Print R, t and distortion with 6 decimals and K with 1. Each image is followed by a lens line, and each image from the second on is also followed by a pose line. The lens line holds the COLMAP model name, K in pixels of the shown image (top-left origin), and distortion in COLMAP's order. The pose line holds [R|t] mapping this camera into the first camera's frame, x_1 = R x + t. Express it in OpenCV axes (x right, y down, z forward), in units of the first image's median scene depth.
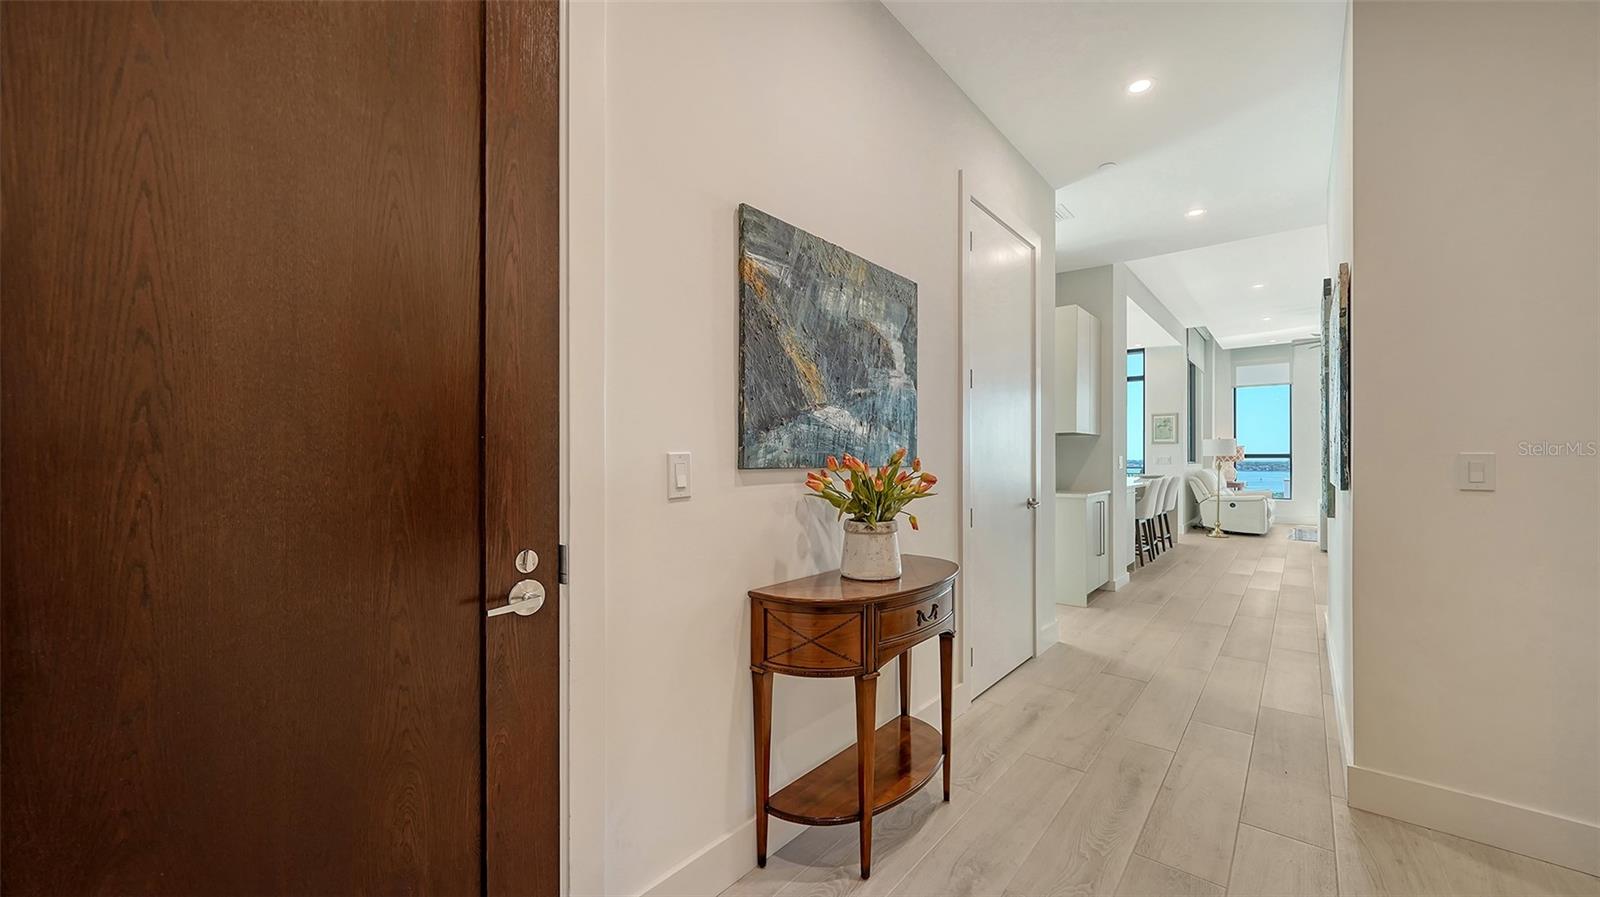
lens RADIAL K [[608.5, 0, 789.4], [0, 608.5, 455.8], [0, 0, 1]] dist [-0.000546, 0.000058]
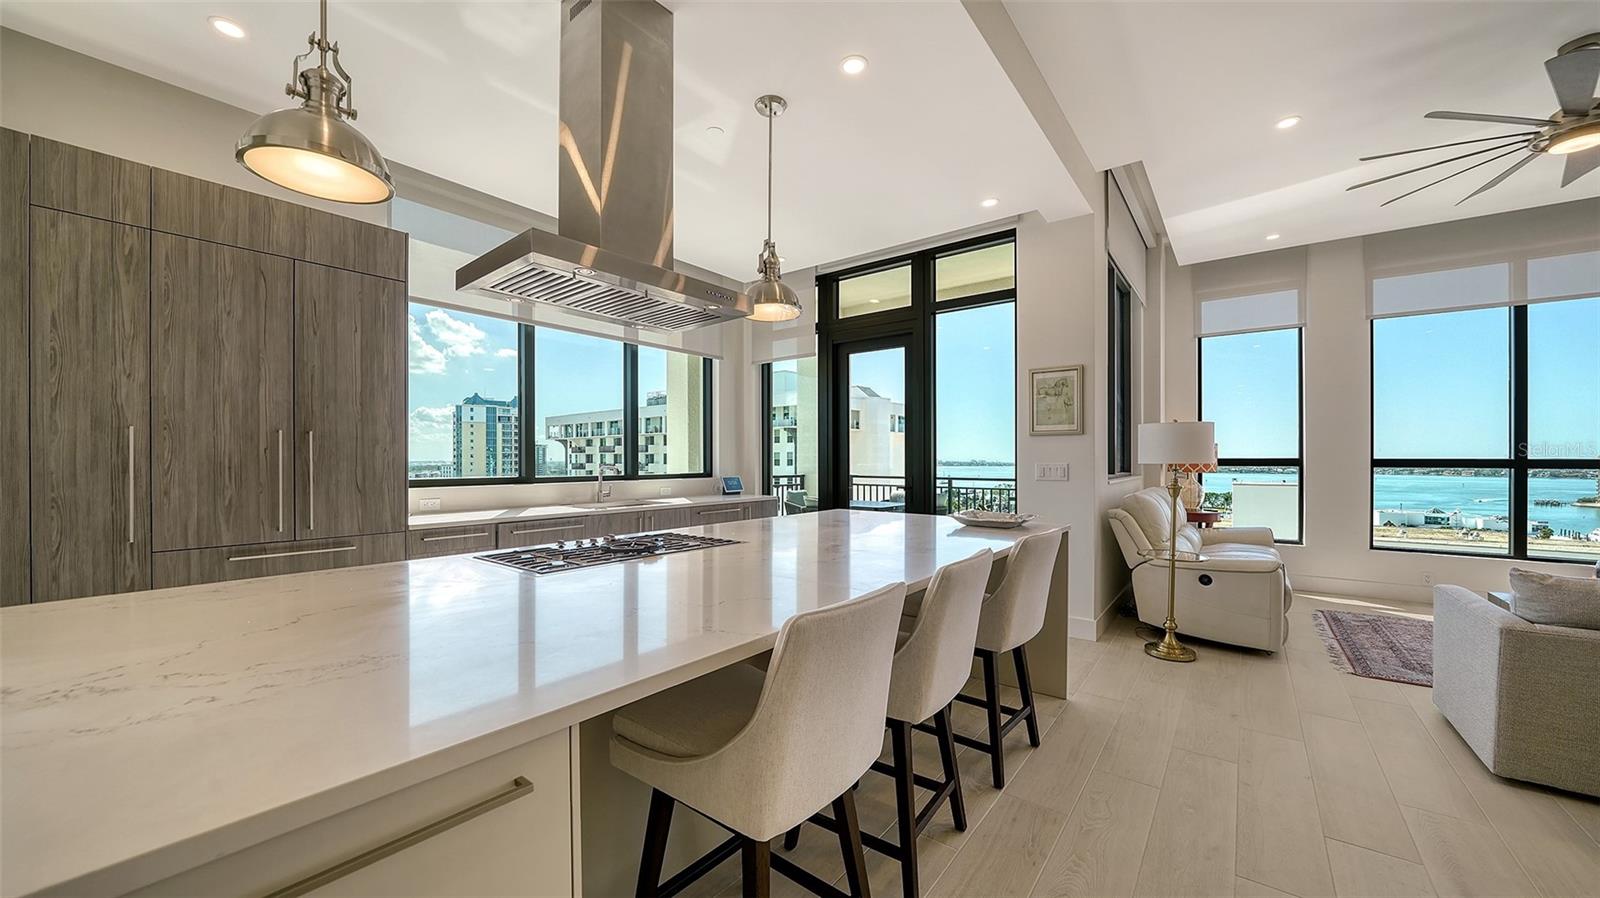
lens RADIAL K [[580.0, 0, 800.7], [0, 580.0, 461.7], [0, 0, 1]] dist [-0.011181, 0.000301]
pose [[0.998931, -0.000305, 0.046220, 0.408010], [0.000089, 0.999989, 0.004683, -0.002393], [-0.046221, -0.004674, 0.998920, 0.582378]]
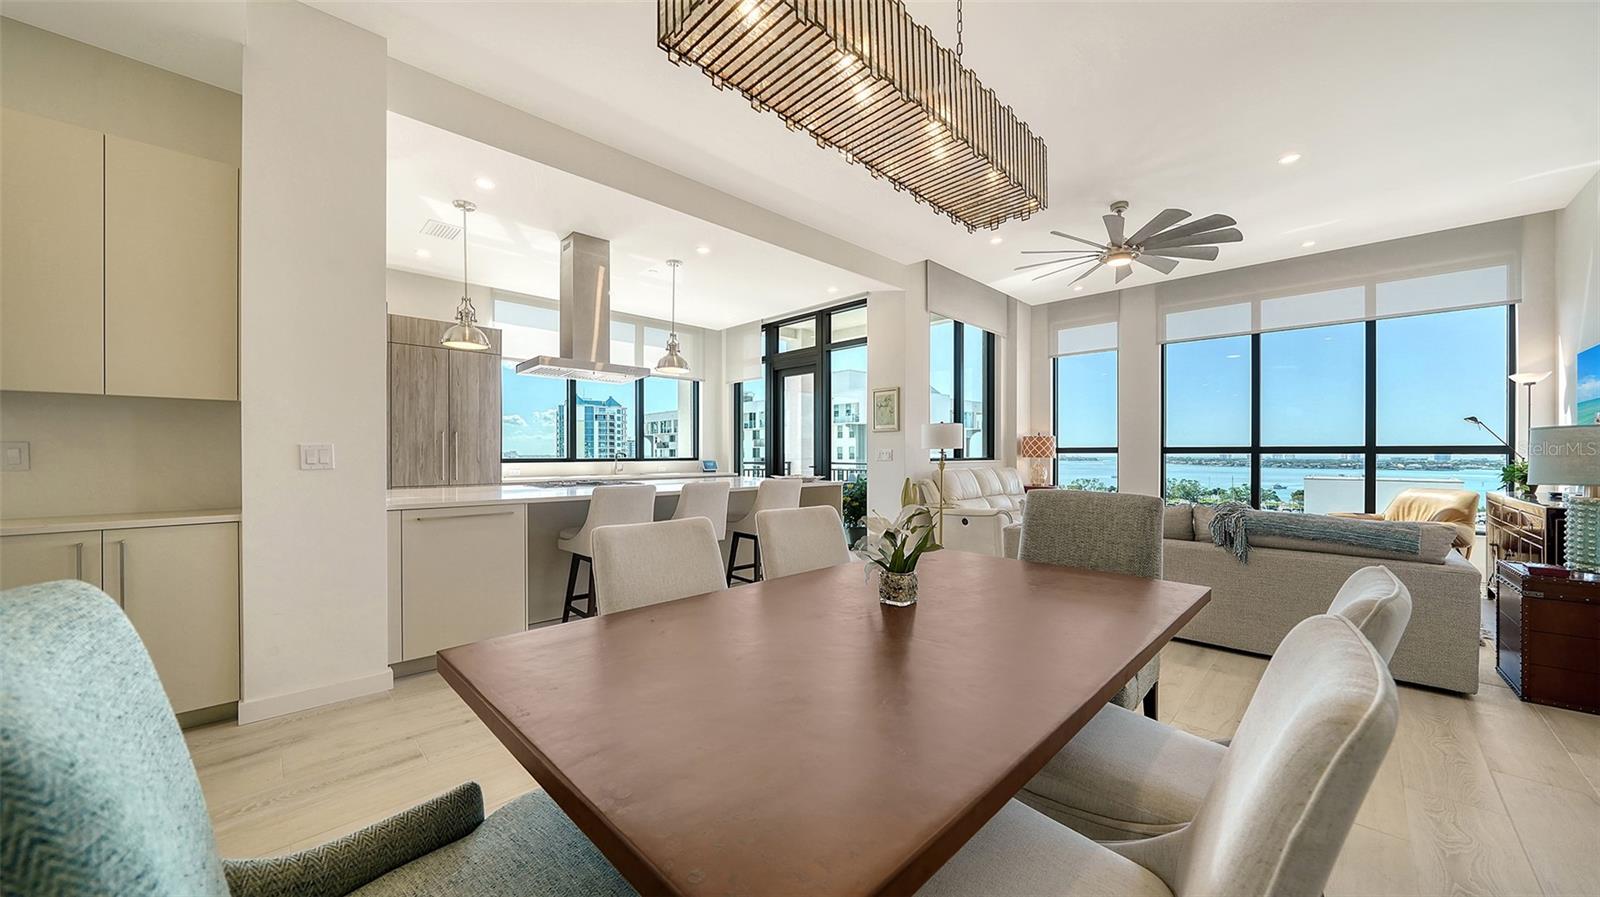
lens RADIAL K [[557.9, 0, 803.0], [0, 557.9, 454.4], [0, 0, 1]] dist [-0.005430, 0.000361]
pose [[0.996805, -0.000810, -0.079875, 0.568744], [0.000942, 0.999998, 0.001616, 0.005330], [0.079873, -0.001686, 0.996804, 0.351463]]
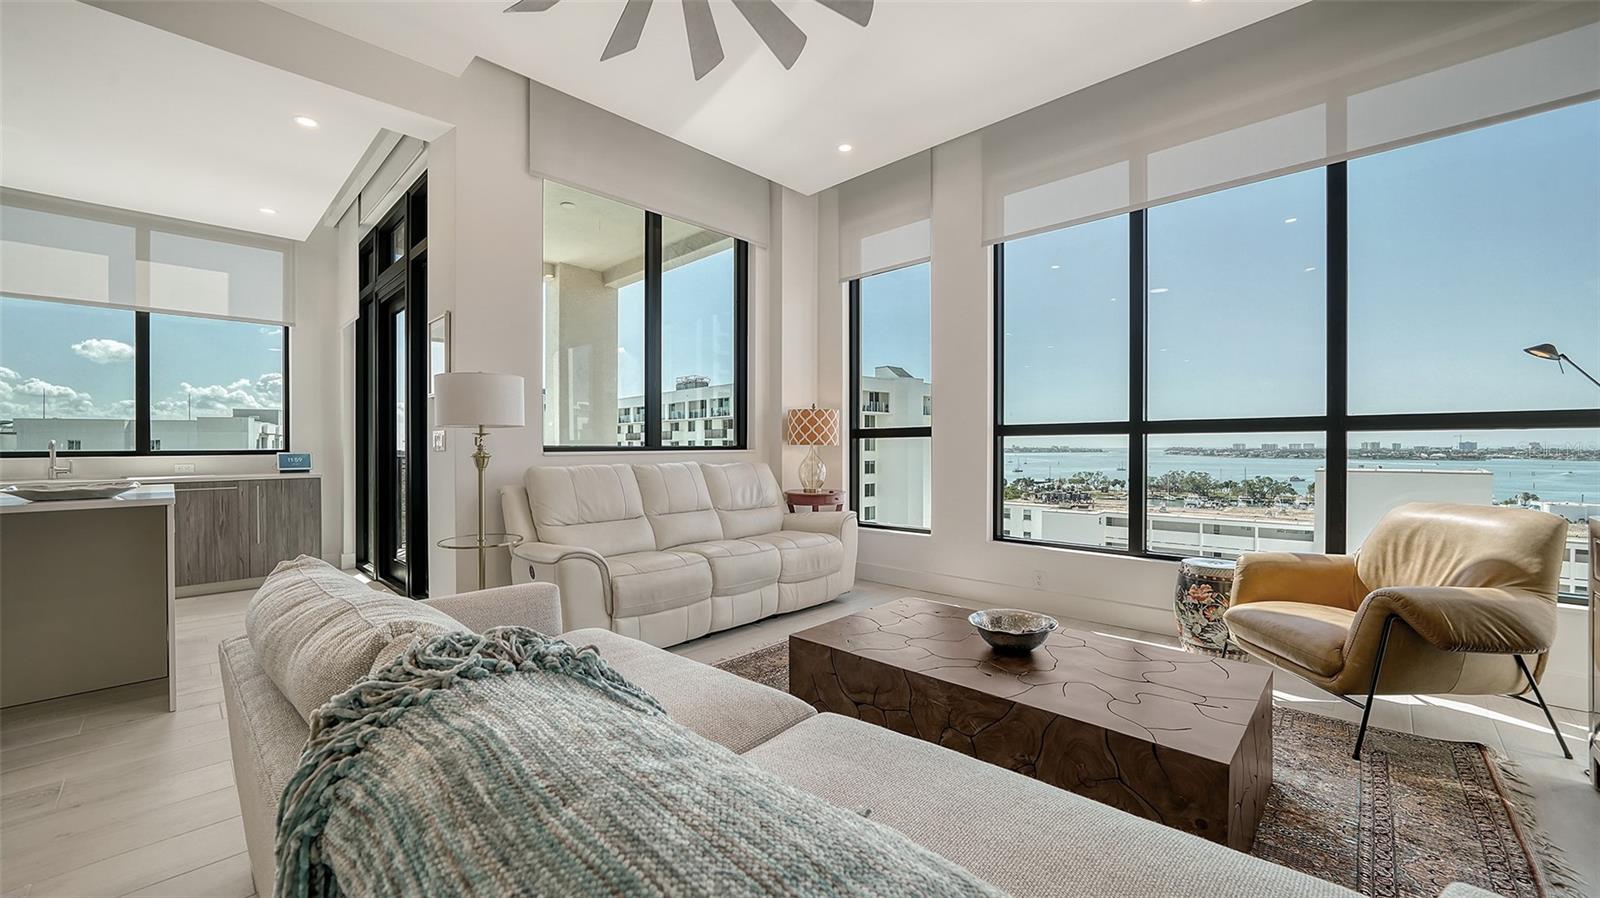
lens RADIAL K [[610.6, 0, 799.3], [0, 610.6, 445.9], [0, 0, 1]] dist [-0.000494, -0.000251]
pose [[0.998551, -0.007162, -0.053332, 0.852301], [0.007155, 0.999974, -0.000330, 0.012383], [0.053333, -0.000052, 0.998577, 0.644499]]
